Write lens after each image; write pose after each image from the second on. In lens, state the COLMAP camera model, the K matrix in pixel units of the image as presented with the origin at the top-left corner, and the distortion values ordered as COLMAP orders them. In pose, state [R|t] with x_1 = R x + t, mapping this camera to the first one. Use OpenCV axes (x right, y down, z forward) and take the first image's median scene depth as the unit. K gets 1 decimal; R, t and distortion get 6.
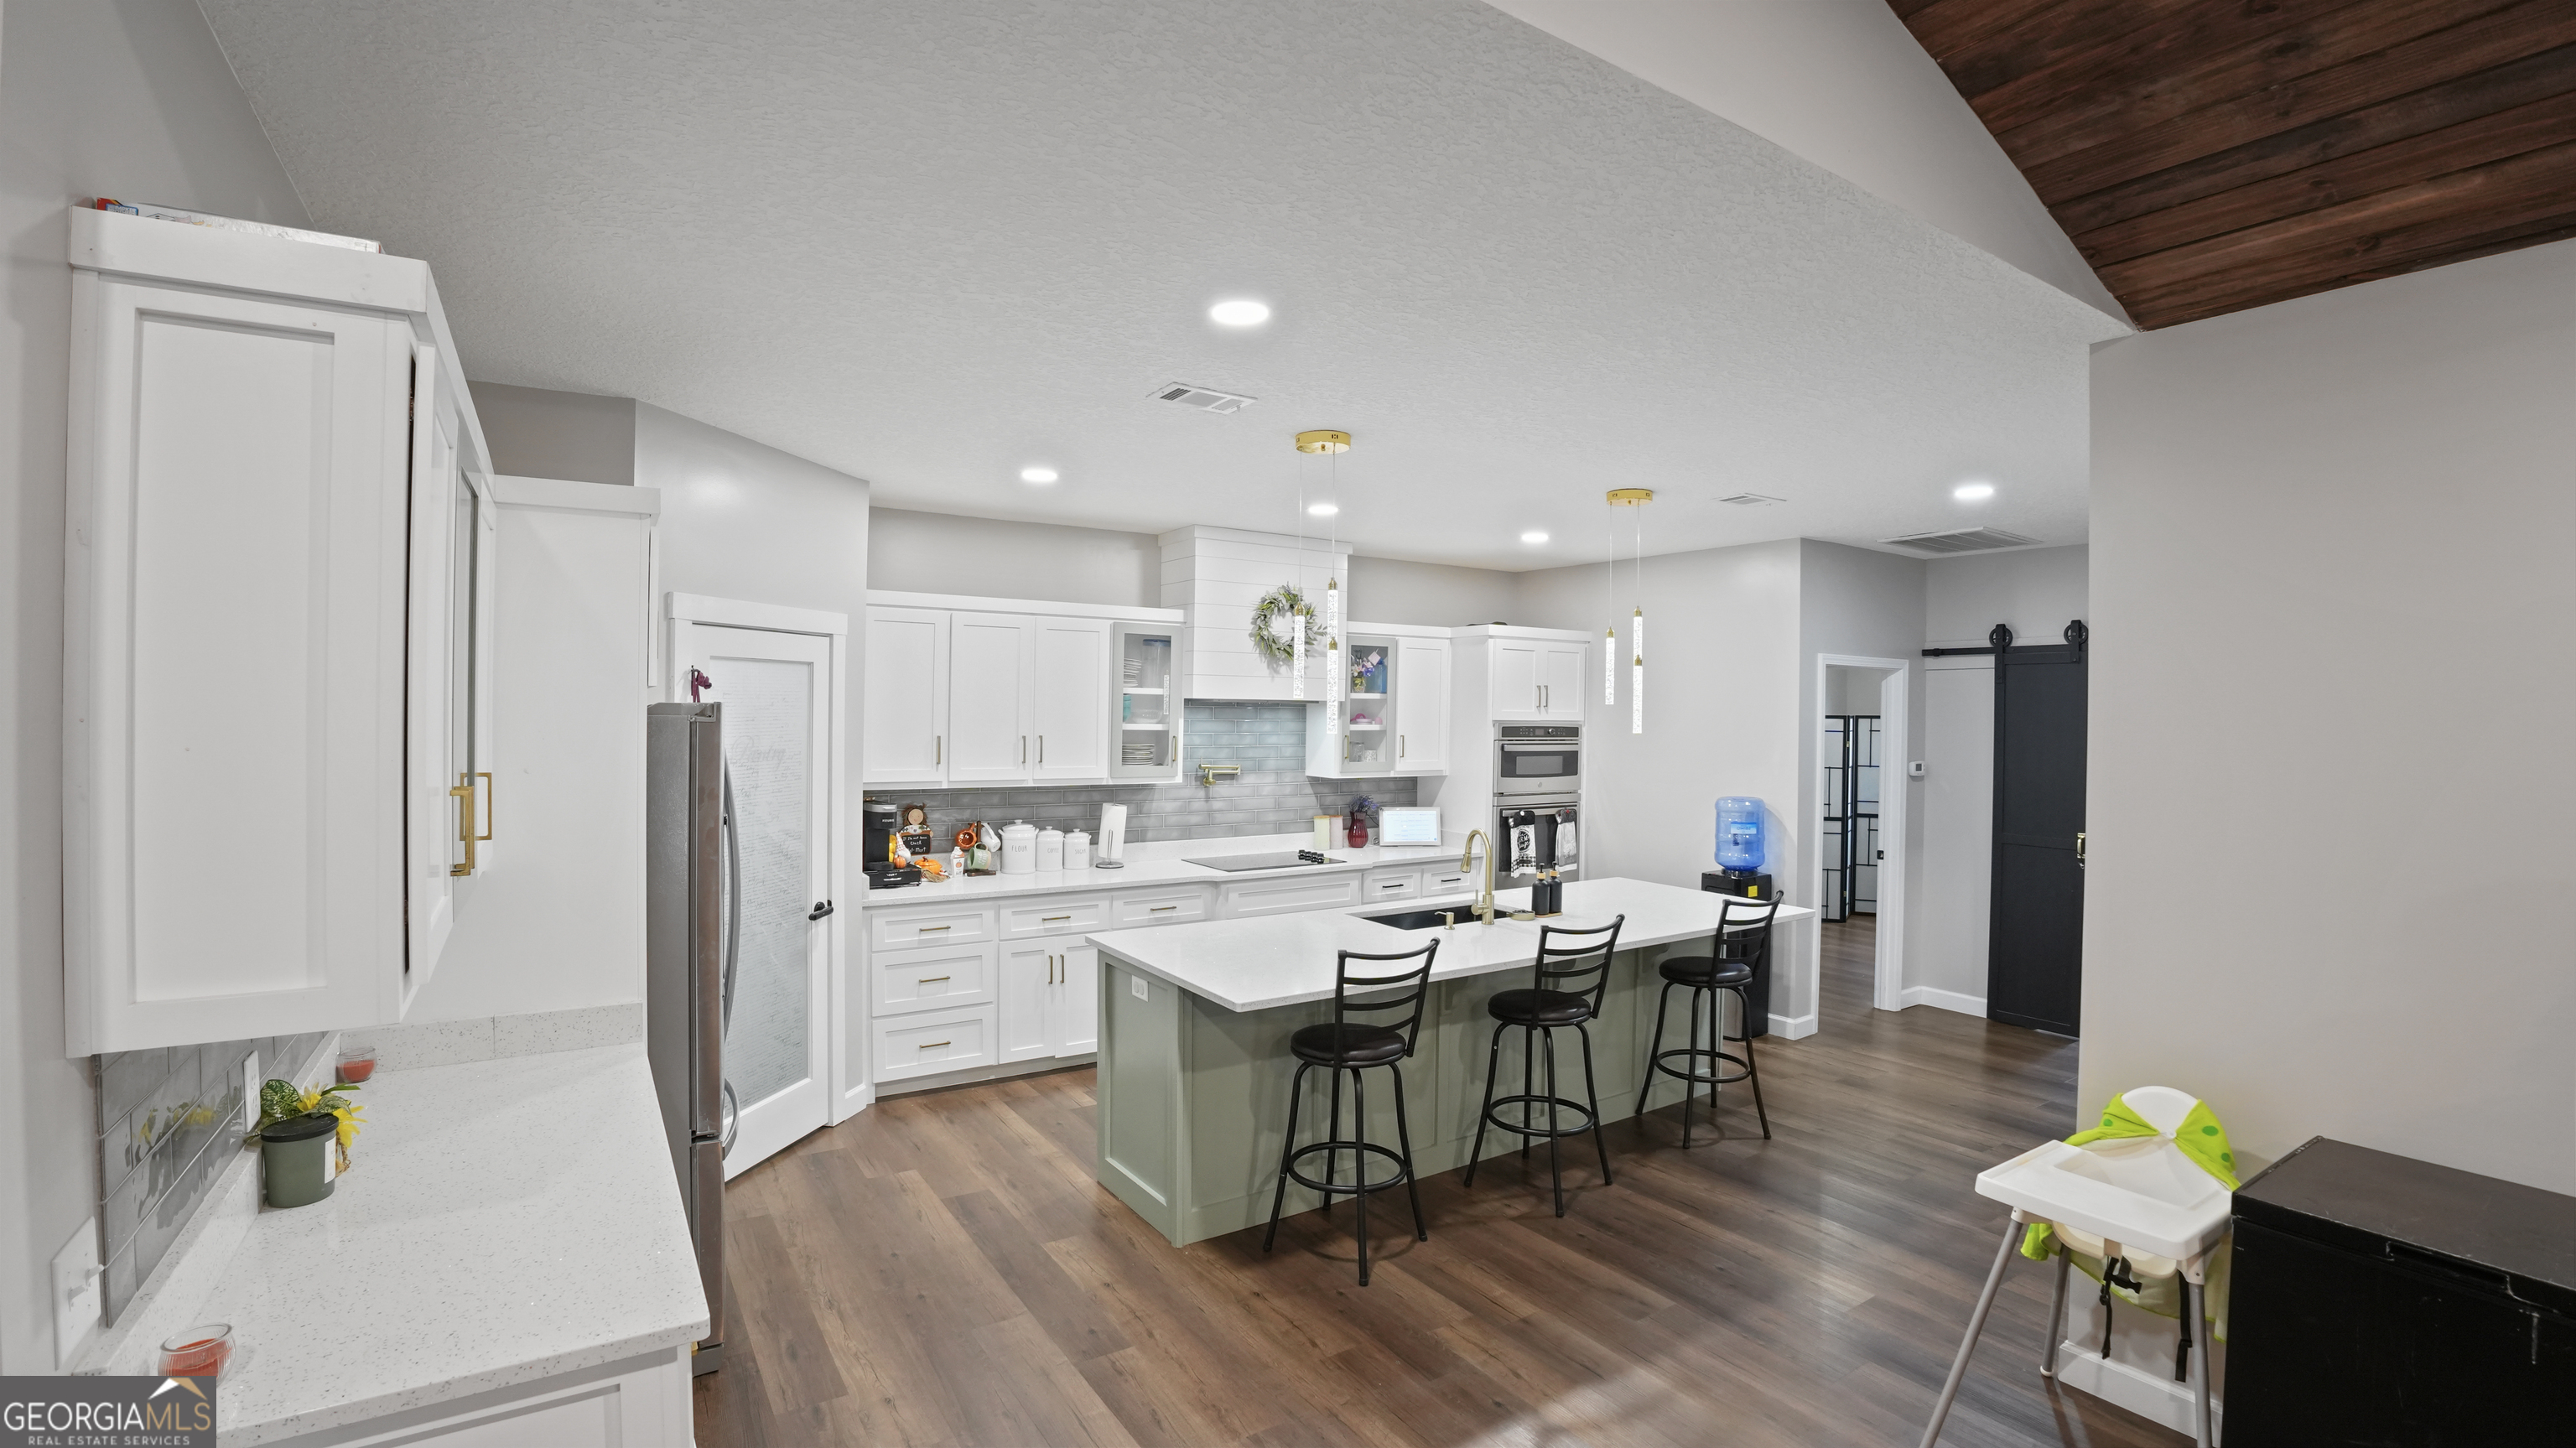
lens RADIAL K [[1131.3, 0, 1277.0], [0, 1131.3, 724.5], [0, 0, 1]] dist [-0.079965, 0.020106]
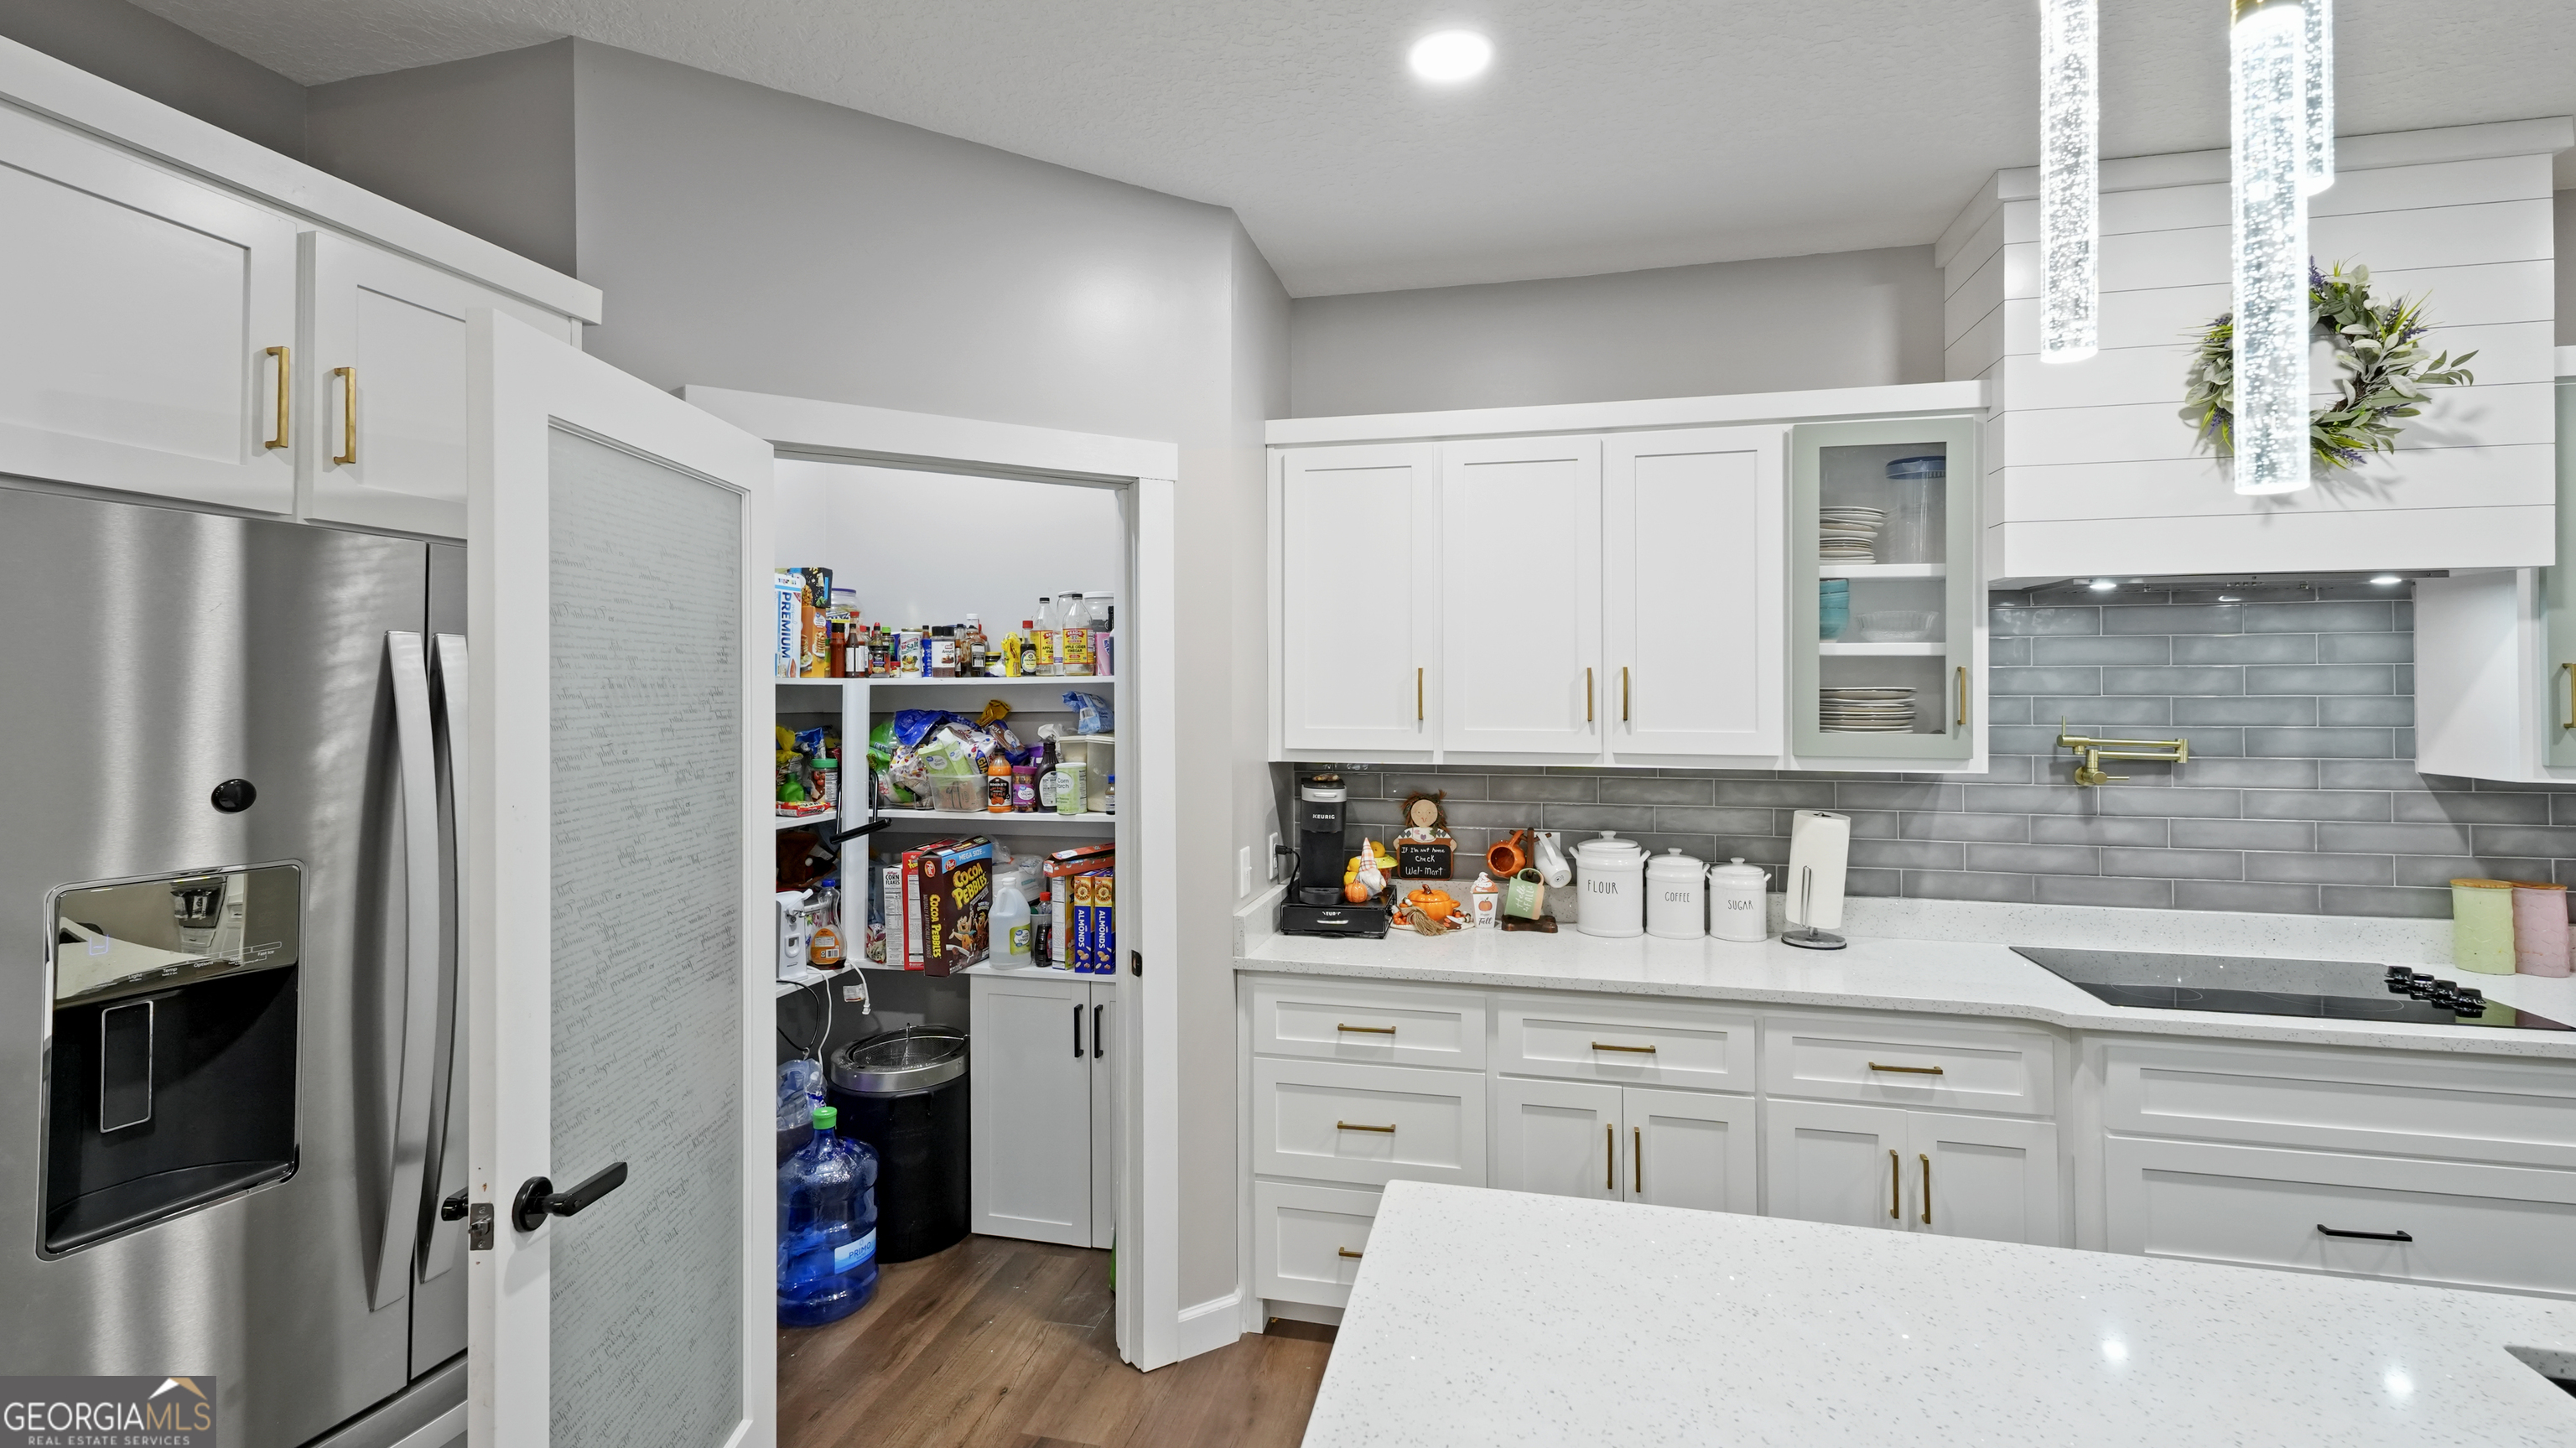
lens RADIAL K [[1136.5, 0, 1279.1], [0, 1136.5, 674.3], [0, 0, 1]] dist [0.013708, -0.000464]
pose [[0.691293, -0.021915, -0.722242, 0.047378], [-0.000765, 0.999517, -0.031060, 0.027120], [0.722574, 0.022024, 0.690942, 0.501794]]
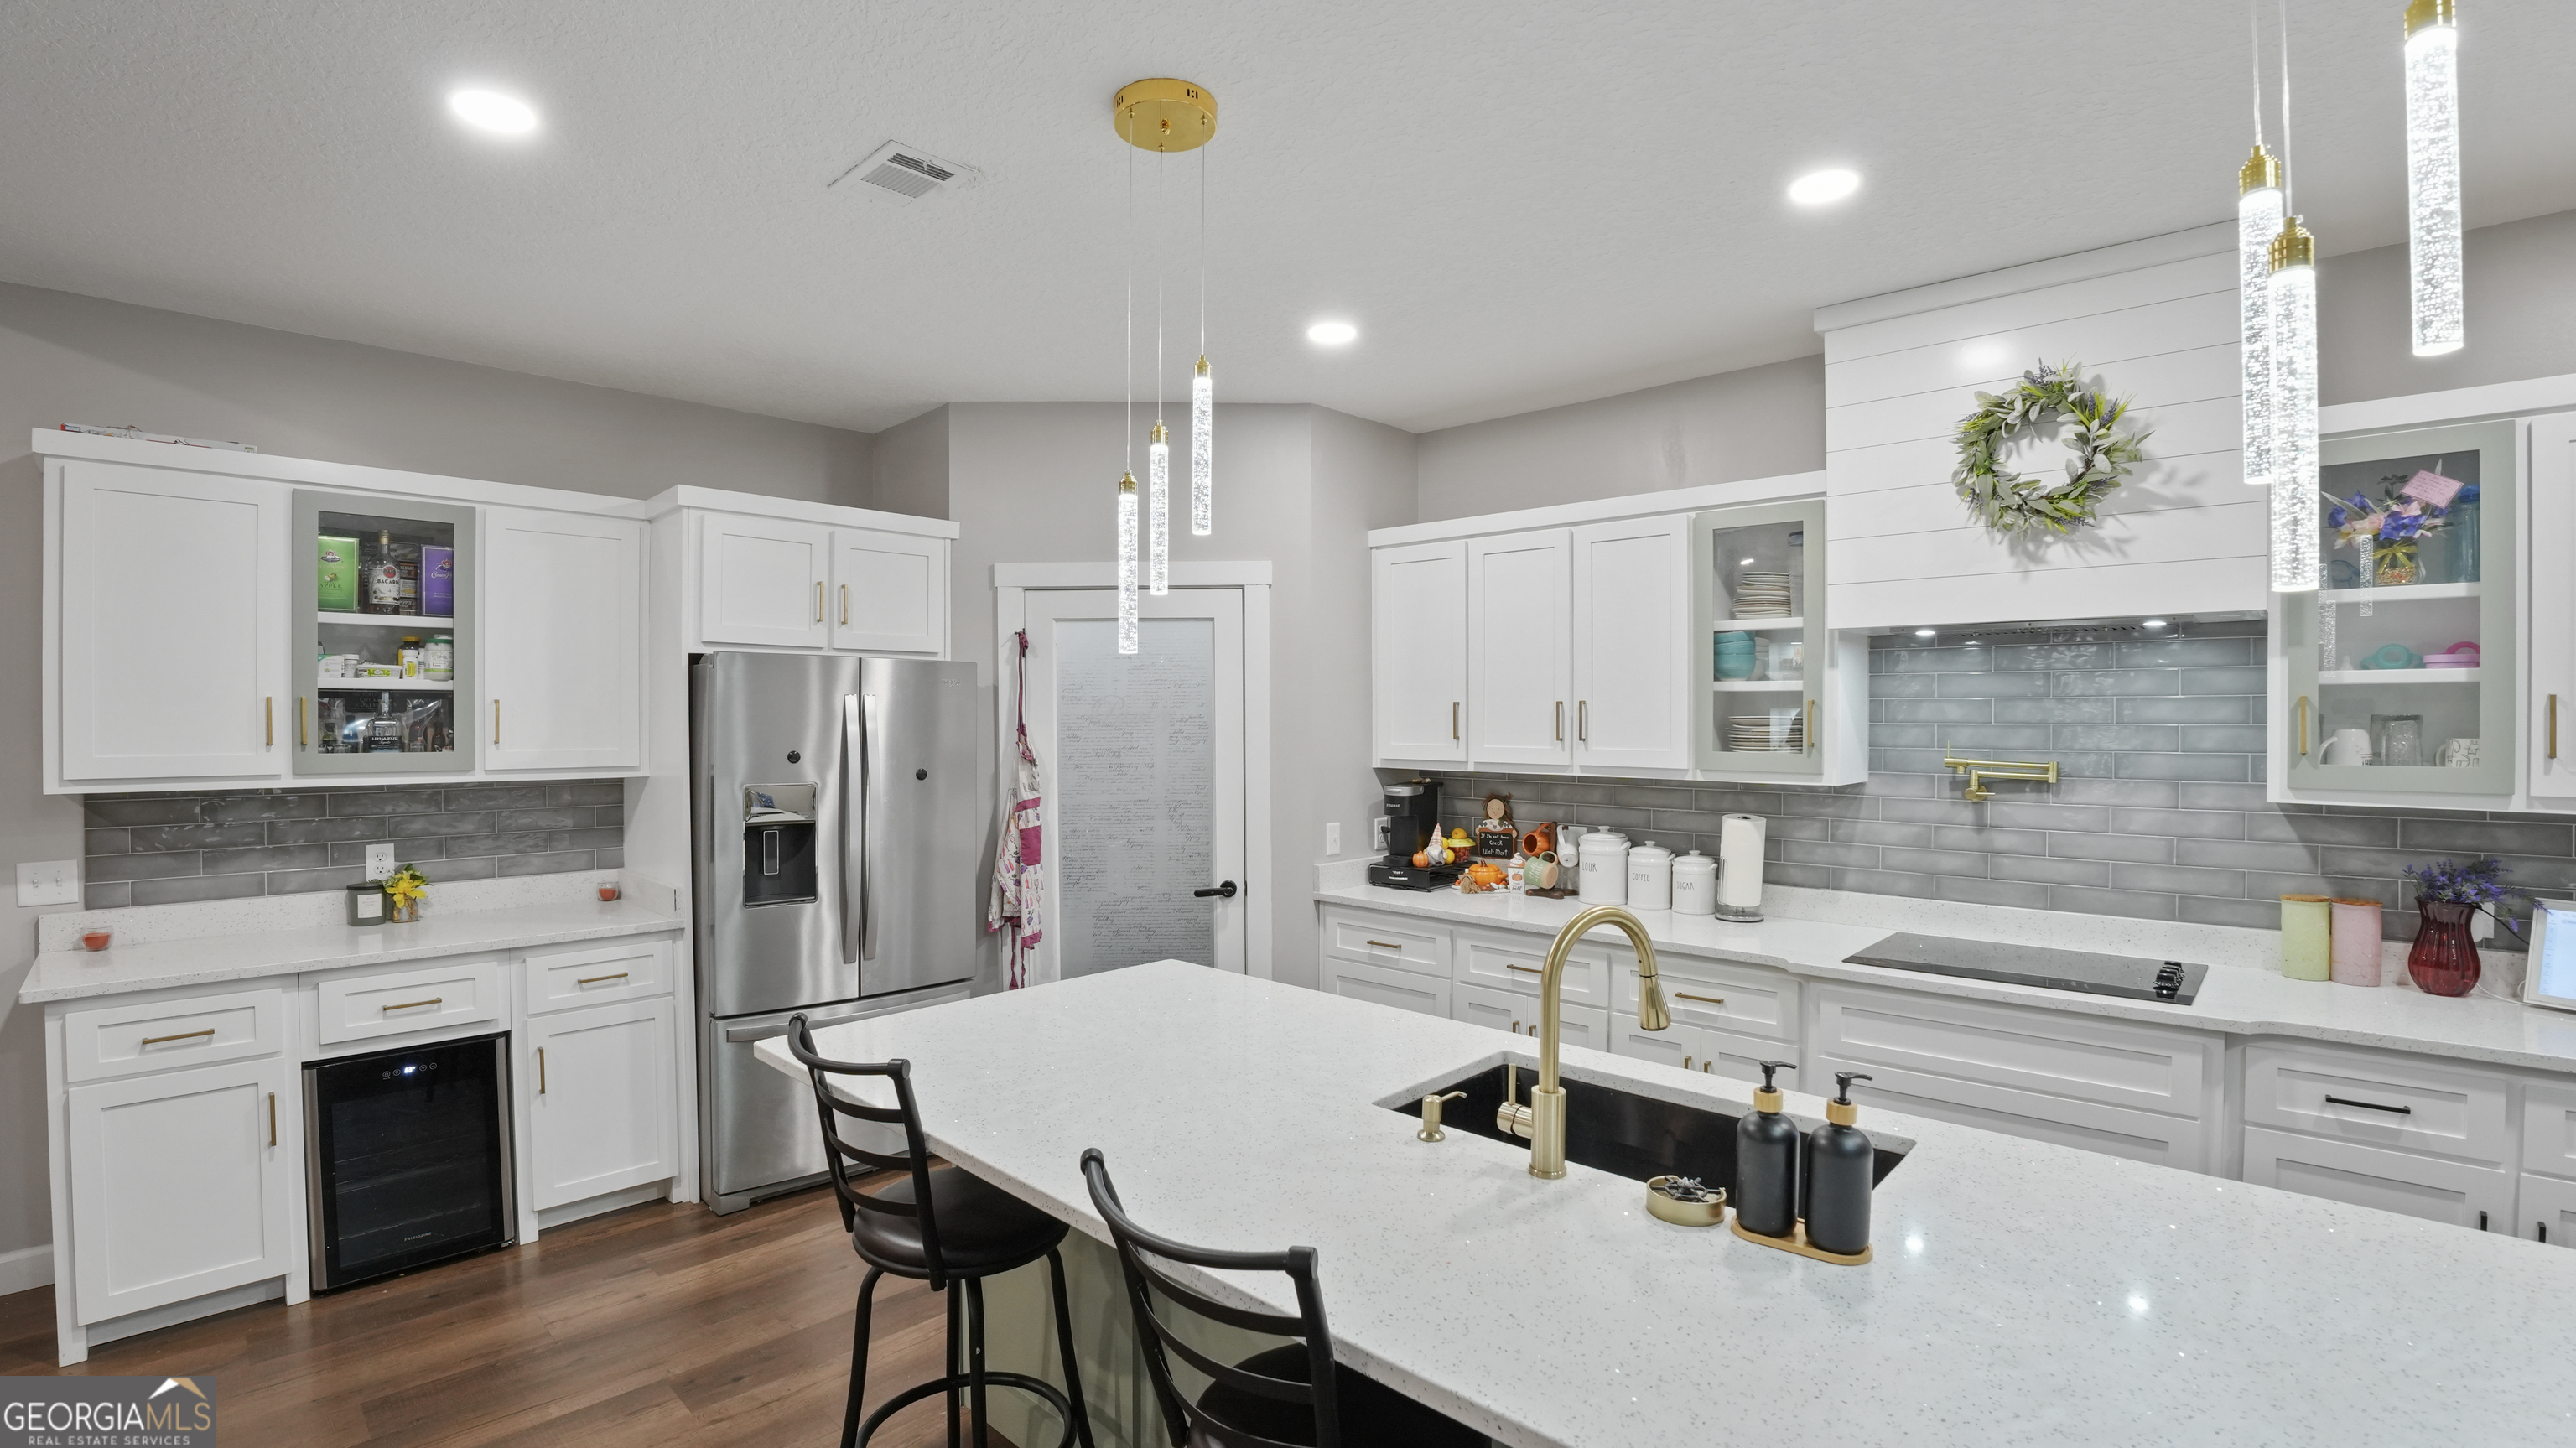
lens RADIAL K [[1131.3, 0, 1277.0], [0, 1131.3, 724.5], [0, 0, 1]] dist [-0.079965, 0.020106]
pose [[0.233282, -0.004977, -0.972396, 0.377450], [-0.010289, 0.999918, -0.007586, 0.028857], [0.972355, 0.011775, 0.233212, 0.621477]]
